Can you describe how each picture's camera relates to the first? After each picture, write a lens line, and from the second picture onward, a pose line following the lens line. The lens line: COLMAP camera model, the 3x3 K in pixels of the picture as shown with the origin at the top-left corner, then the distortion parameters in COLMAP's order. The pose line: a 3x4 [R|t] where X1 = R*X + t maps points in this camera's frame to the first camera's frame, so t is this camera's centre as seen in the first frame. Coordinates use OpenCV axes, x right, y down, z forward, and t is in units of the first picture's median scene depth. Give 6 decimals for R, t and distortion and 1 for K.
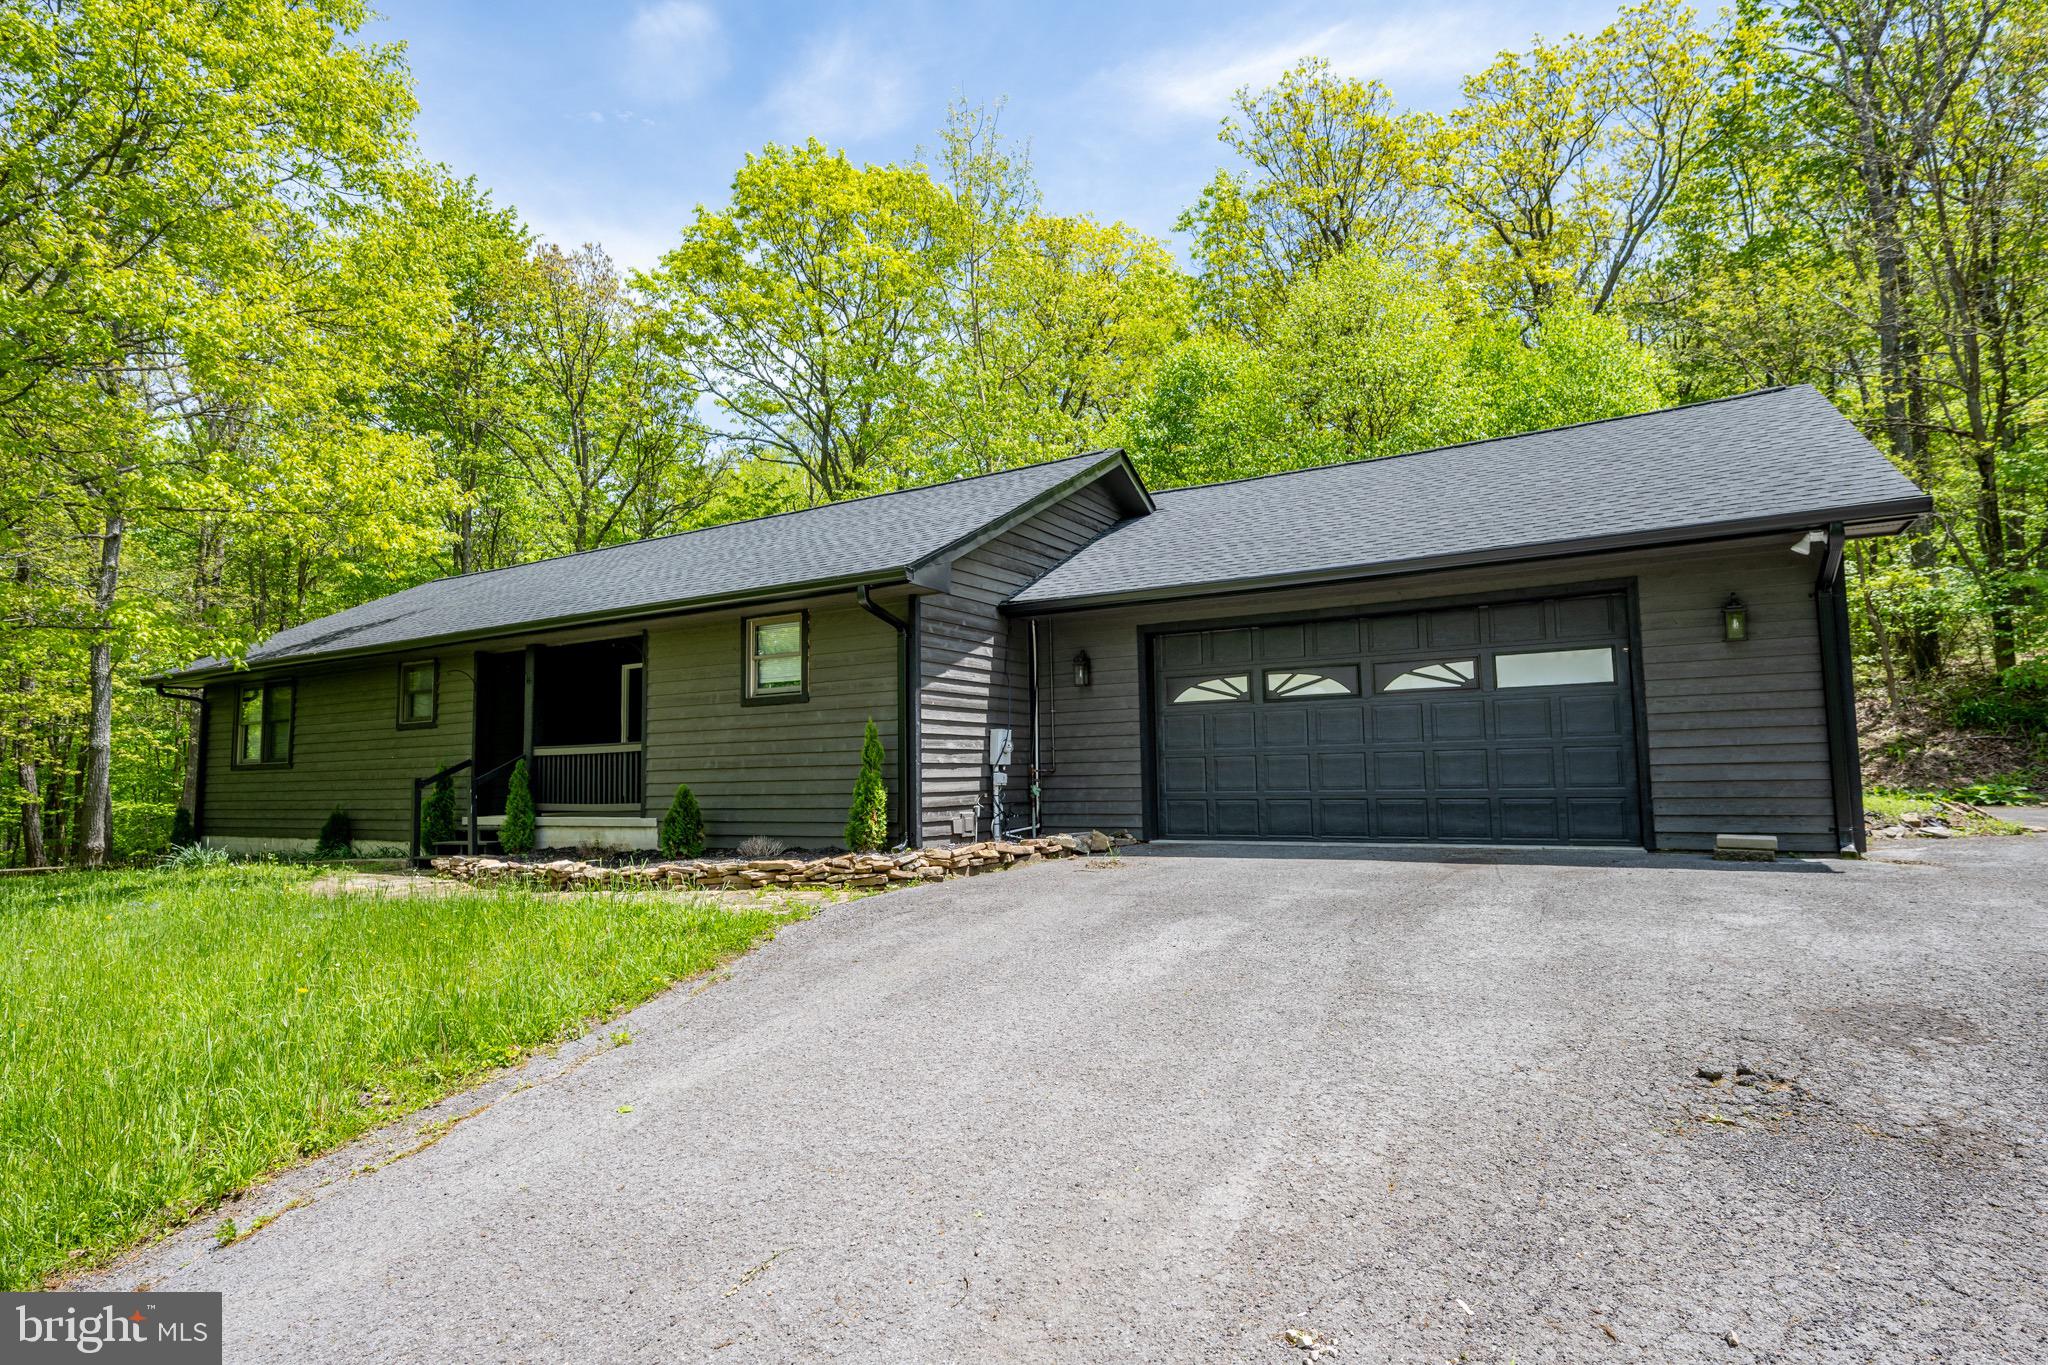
lens RADIAL K [[1116.8, 0, 1018.9], [0, 1116.8, 670.1], [0, 0, 1]] dist [-0.006109, -0.000532]
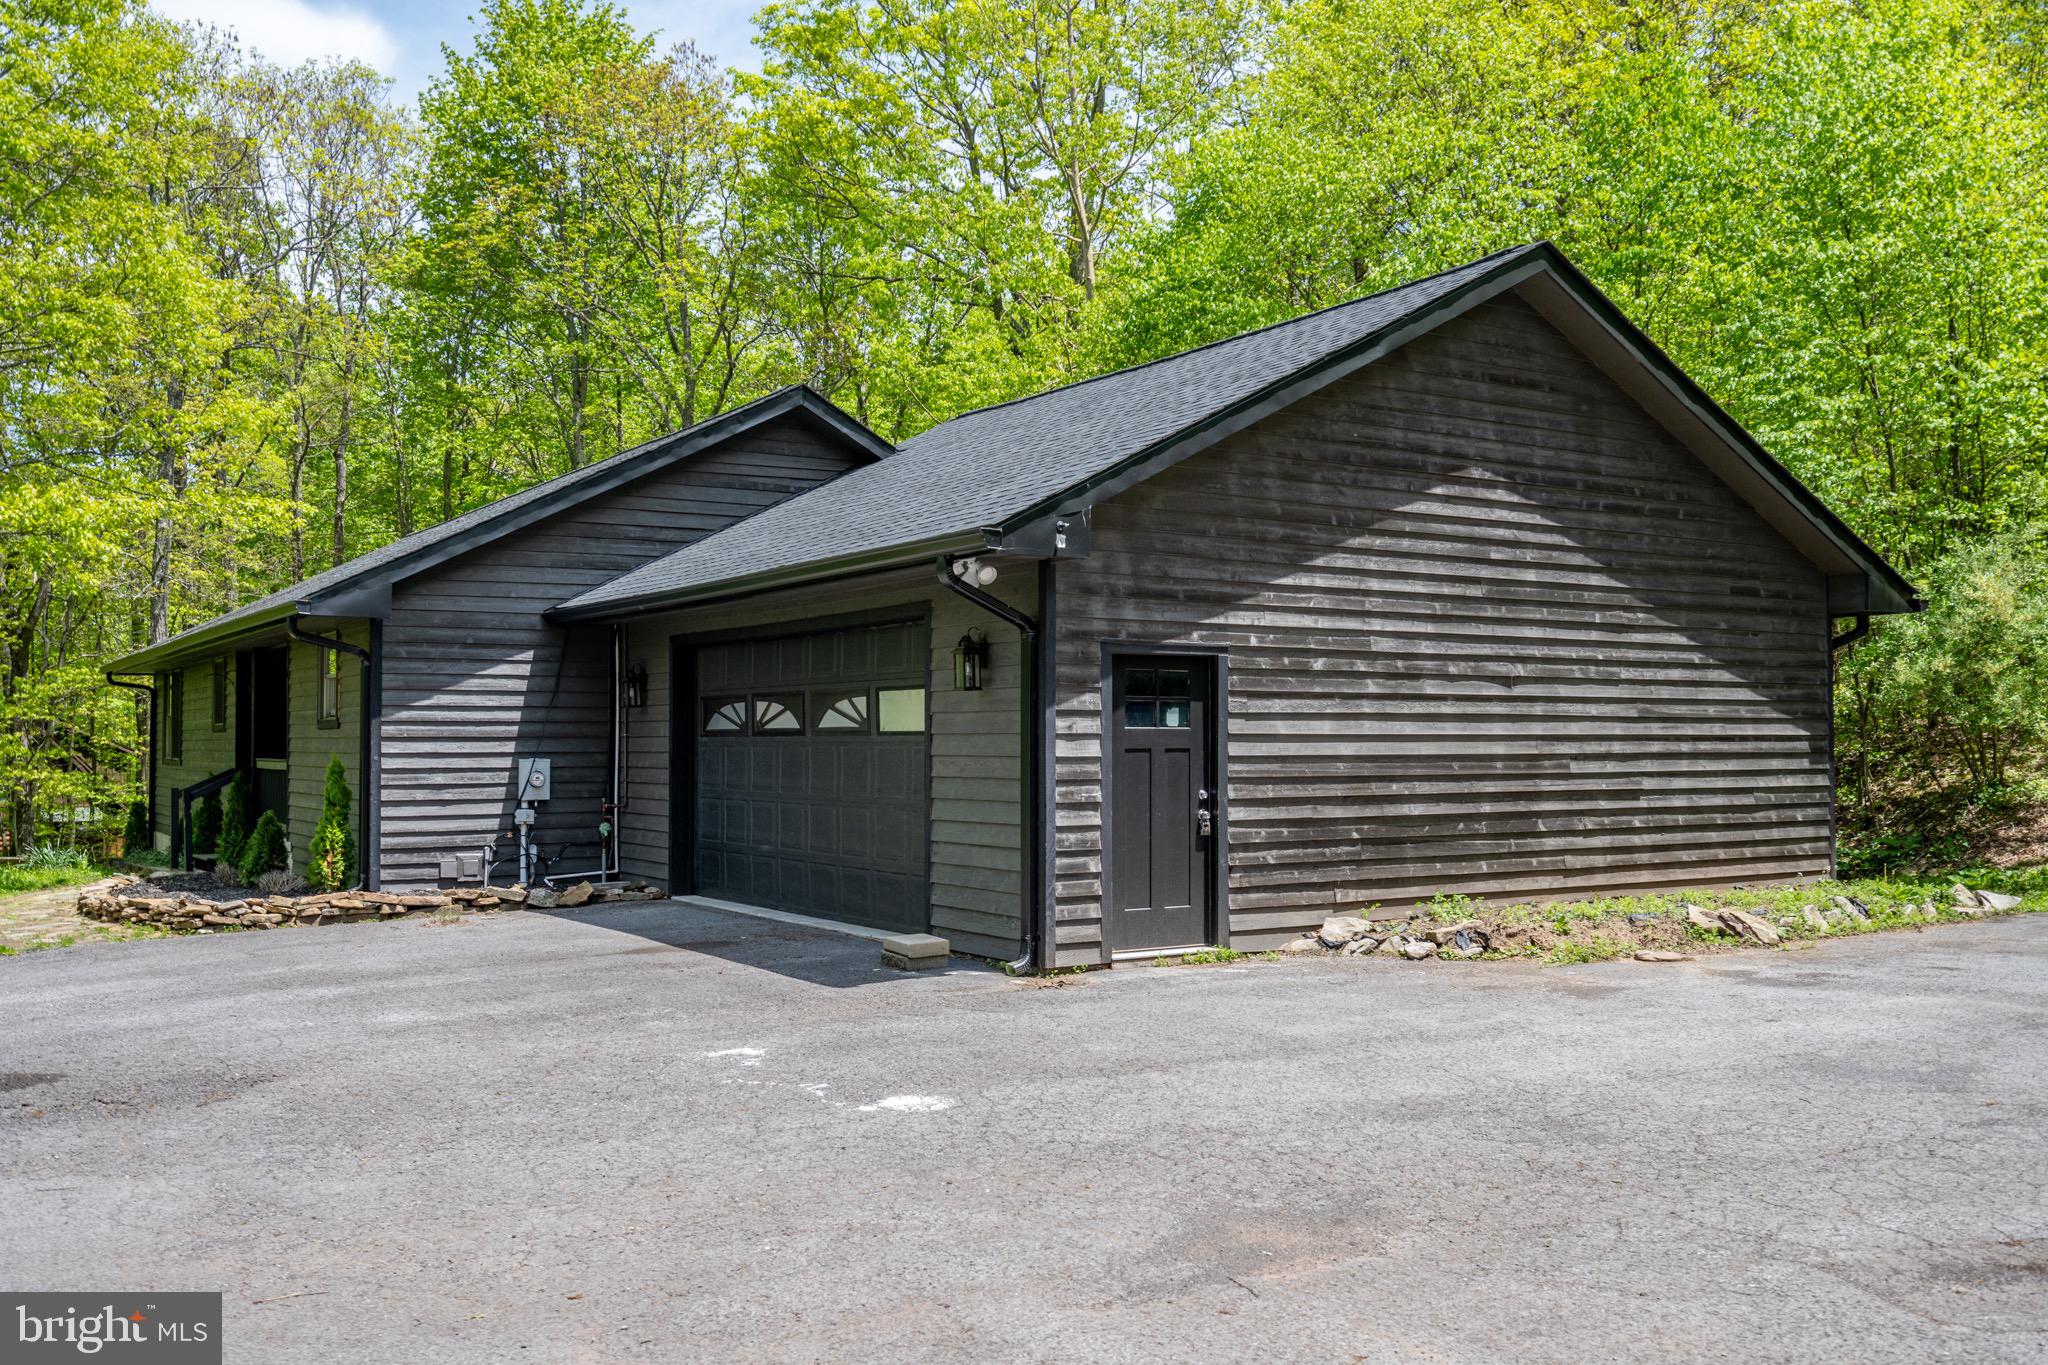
lens RADIAL K [[1790.9, 0, 1026.8], [0, 1790.9, 690.0], [0, 0, 1]] dist [-0.045489, -0.001162]
pose [[0.911865, 0.003730, -0.410473, 0.936016], [0.024344, 0.997707, 0.063146, -0.081620], [0.409768, -0.067573, 0.909684, -0.102423]]
